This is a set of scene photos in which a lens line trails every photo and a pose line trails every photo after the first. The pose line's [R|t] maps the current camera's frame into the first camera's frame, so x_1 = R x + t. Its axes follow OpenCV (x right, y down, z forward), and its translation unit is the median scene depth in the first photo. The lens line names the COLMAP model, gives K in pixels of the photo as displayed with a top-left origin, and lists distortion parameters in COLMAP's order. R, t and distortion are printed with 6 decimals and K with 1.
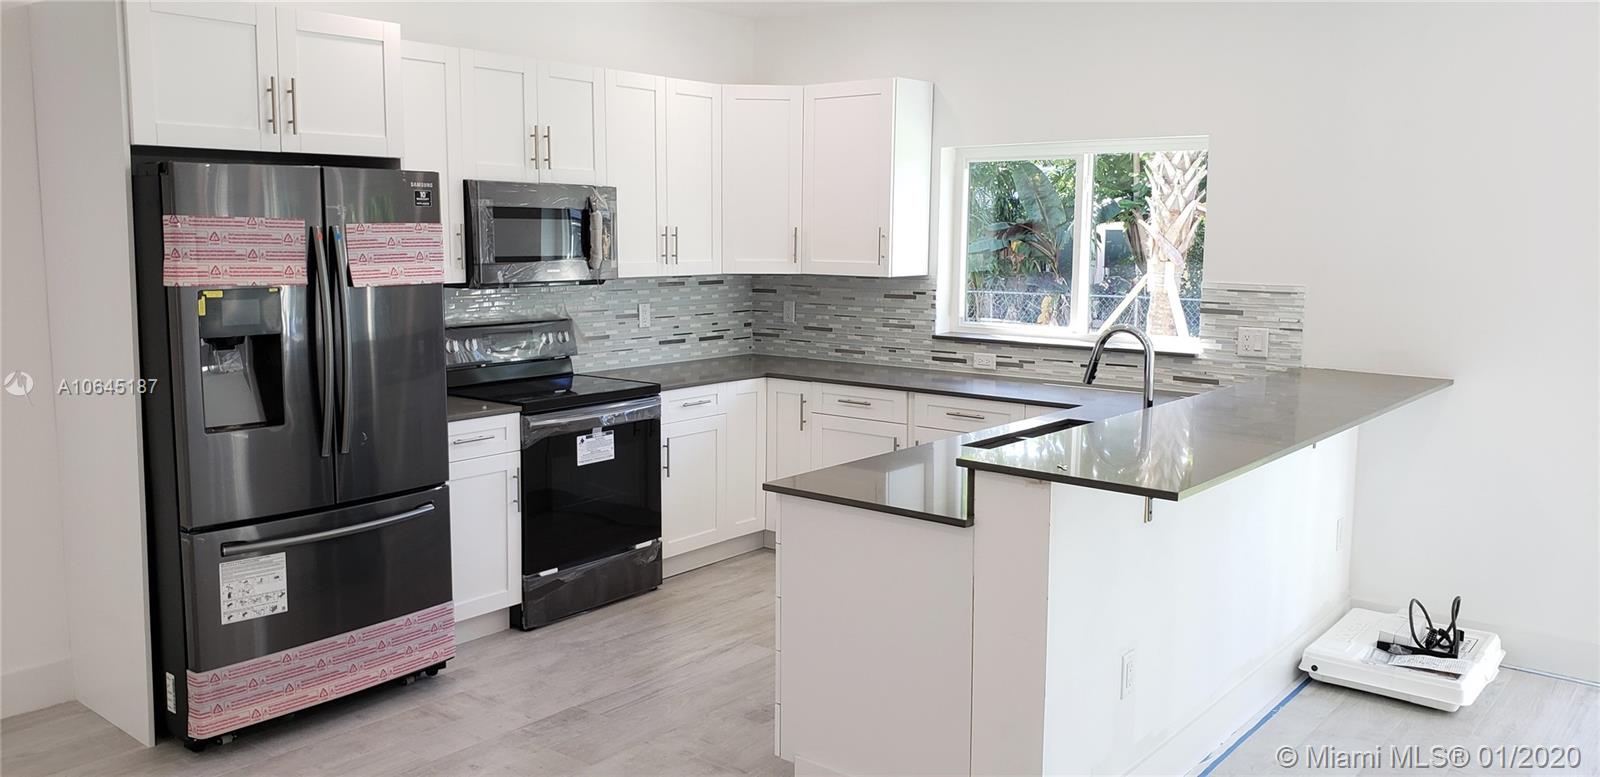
lens RADIAL K [[1229.5, 0, 775.5], [0, 1229.5, 384.3], [0, 0, 1]] dist [0.123523, -0.278221]
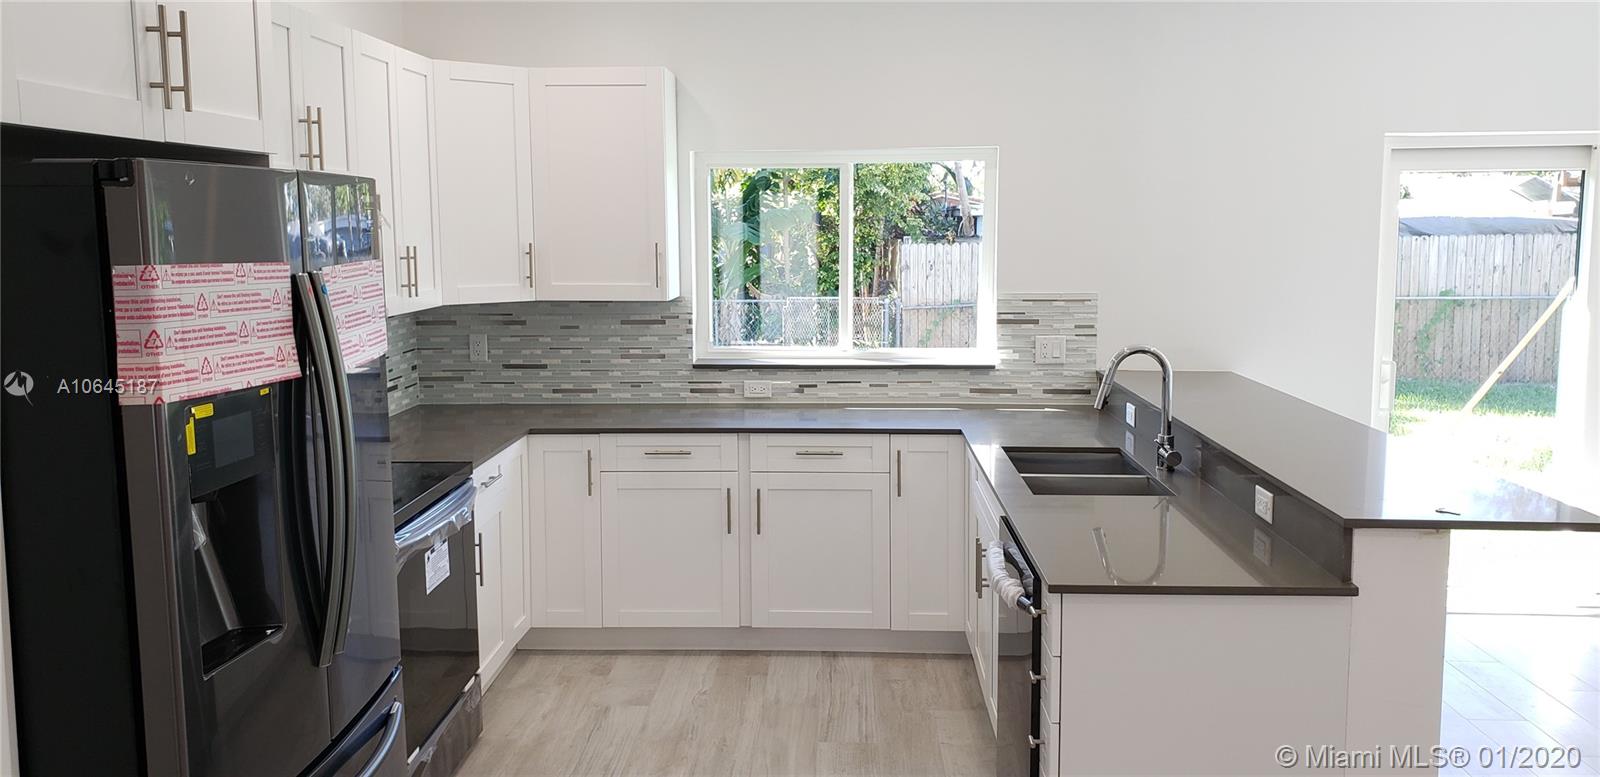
lens RADIAL K [[1241.7, 0, 781.2], [0, 1241.7, 364.8], [0, 0, 1]] dist [0.037717, -0.000397]
pose [[0.793312, -0.078998, 0.603669, -0.407467], [0.086507, 0.996112, 0.016671, -0.056386], [-0.602638, 0.038997, 0.797061, 0.304765]]
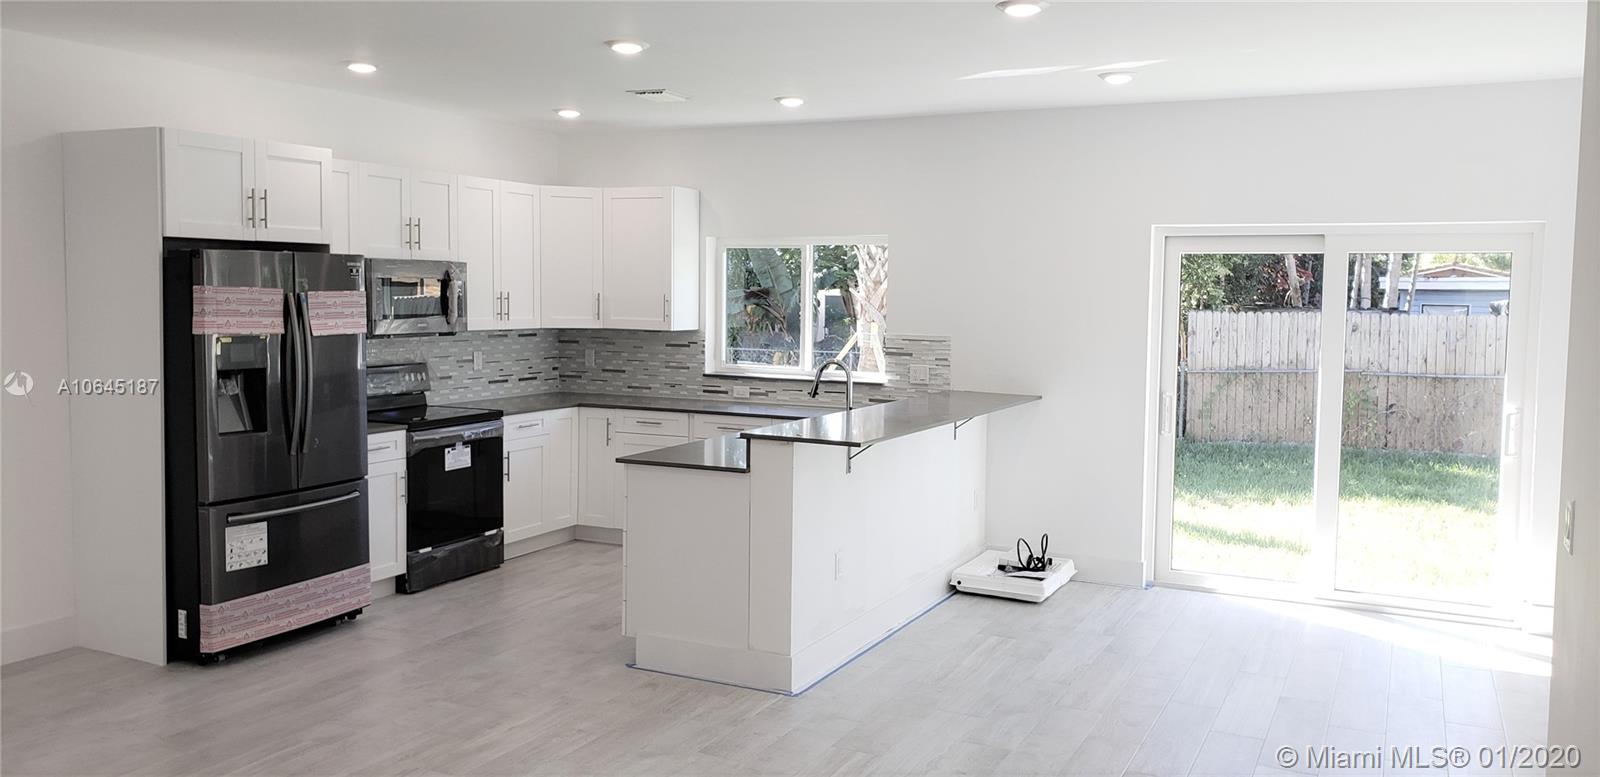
lens RADIAL K [[1246.7, 0, 800.0], [0, 1246.7, 388.5], [0, 0, 1]] dist [0.126868, -0.301258]
pose [[0.972334, -0.011081, 0.233333, -0.102776], [0.021863, 0.998807, -0.043674, 0.044705], [-0.232570, 0.047567, 0.971416, -0.411796]]
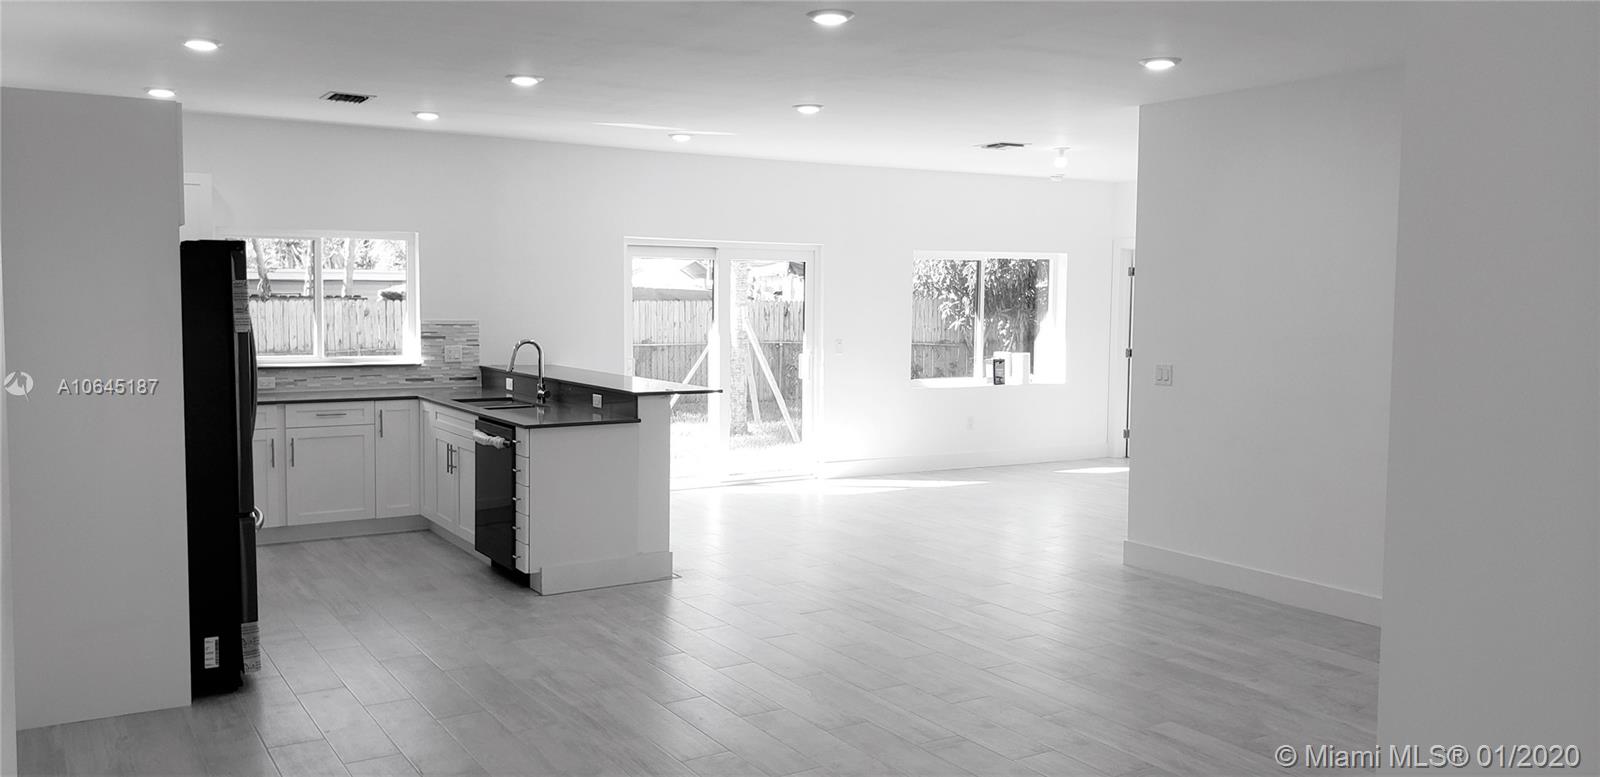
lens RADIAL K [[1246.7, 0, 800.0], [0, 1246.7, 388.5], [0, 0, 1]] dist [0.126868, -0.301258]
pose [[0.294987, -0.074831, 0.952567, -1.128696], [0.114132, 0.992551, 0.042628, -0.005103], [-0.948660, 0.096143, 0.301330, 0.010901]]
